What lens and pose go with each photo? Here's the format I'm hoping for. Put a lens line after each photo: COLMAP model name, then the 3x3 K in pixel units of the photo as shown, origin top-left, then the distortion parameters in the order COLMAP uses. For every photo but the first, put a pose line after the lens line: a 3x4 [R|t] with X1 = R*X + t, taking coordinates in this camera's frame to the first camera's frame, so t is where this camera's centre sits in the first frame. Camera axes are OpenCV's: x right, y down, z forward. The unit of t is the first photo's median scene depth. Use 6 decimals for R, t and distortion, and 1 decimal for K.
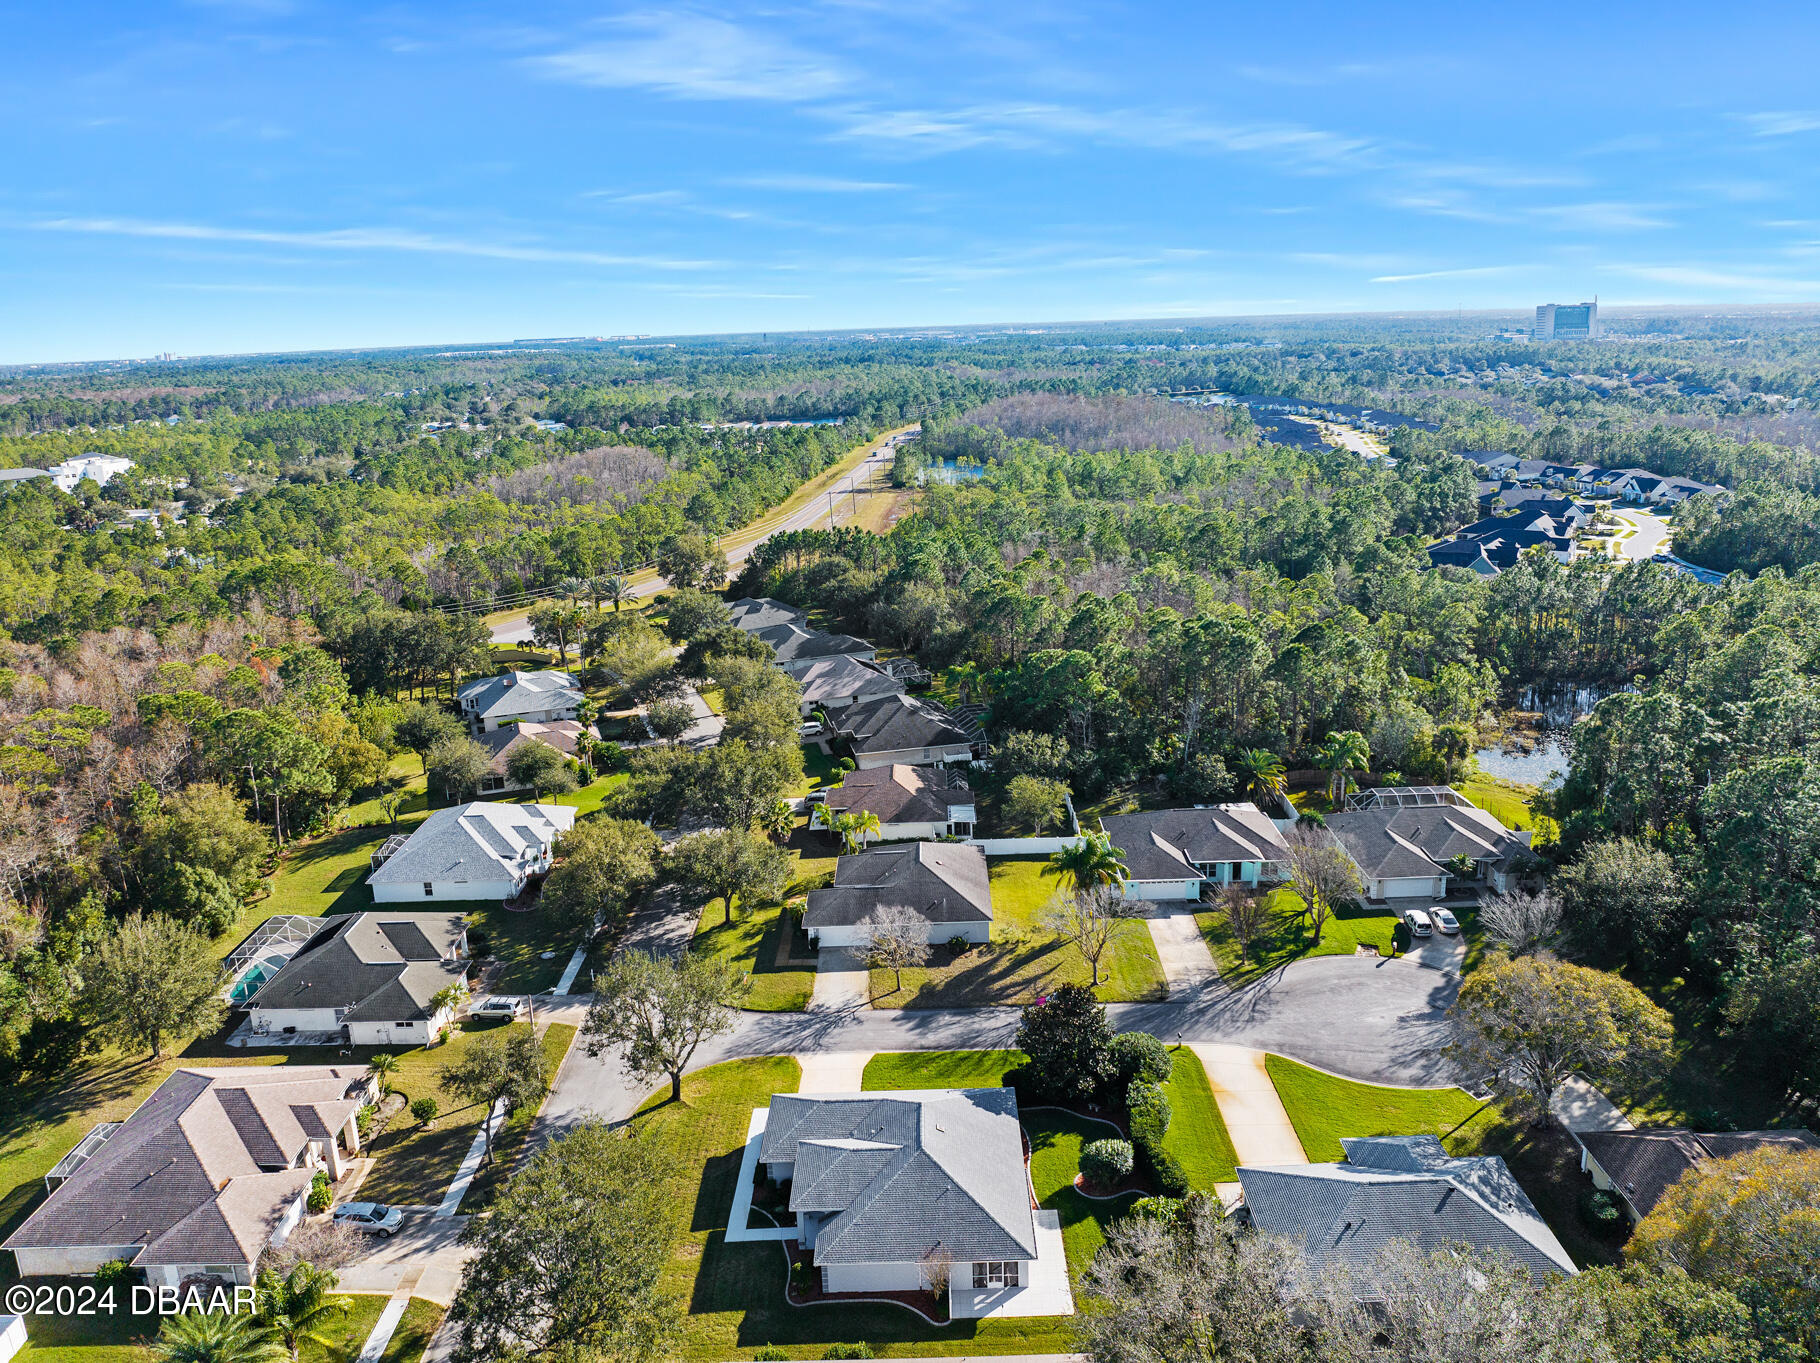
lens RADIAL K [[1353.0, 0, 902.9], [0, 1353.0, 678.6], [0, 0, 1]] dist [-0.006651, -0.068764]
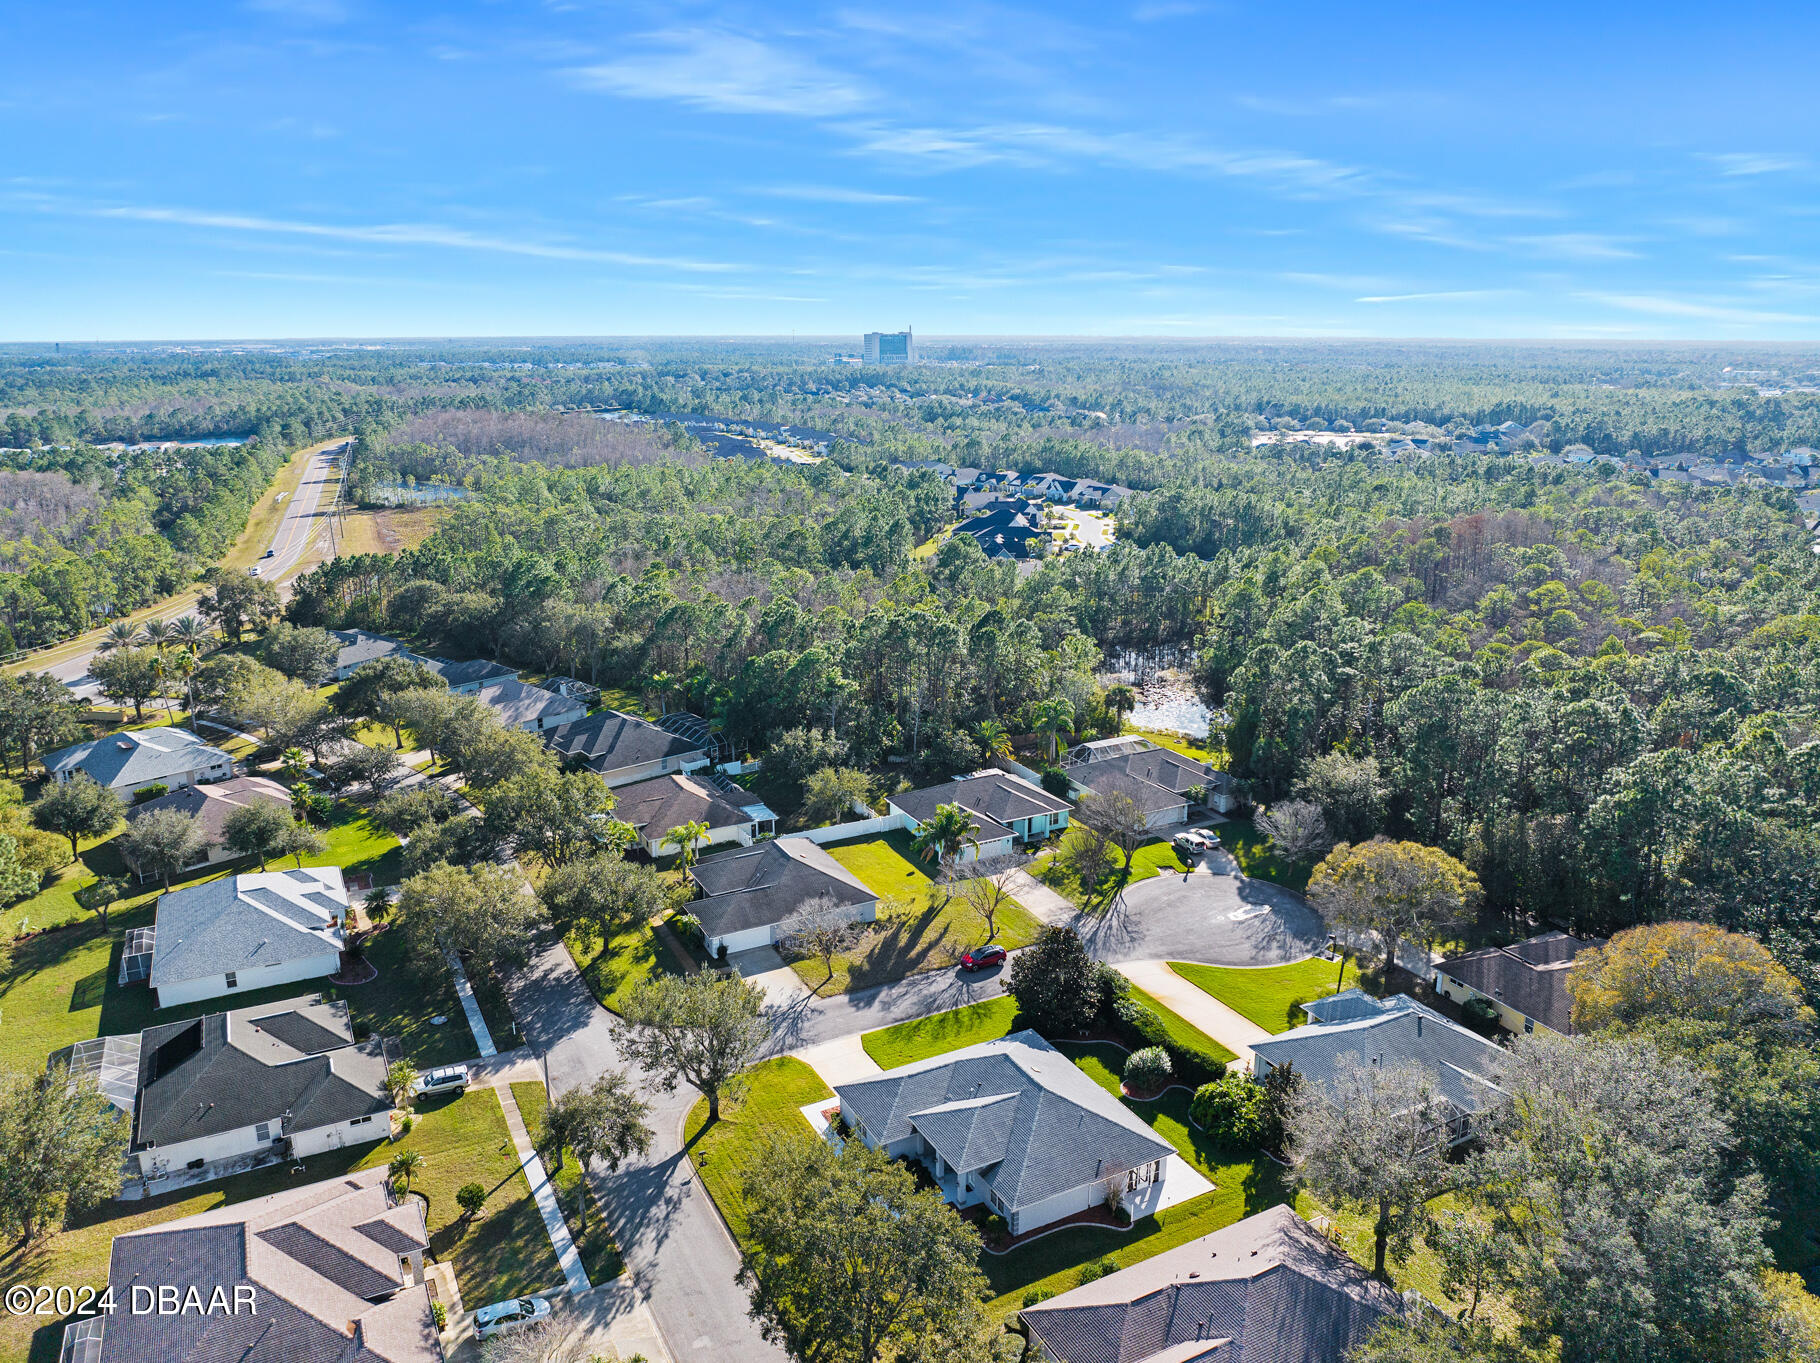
lens RADIAL K [[1325.8, 0, 912.6], [0, 1325.8, 640.3], [0, 0, 1]] dist [-0.033157, -0.000009]
pose [[0.877009, -0.076097, 0.474410, -0.366287], [0.093380, 0.995547, -0.012936, -0.008451], [-0.471313, 0.055646, 0.880209, 0.051486]]
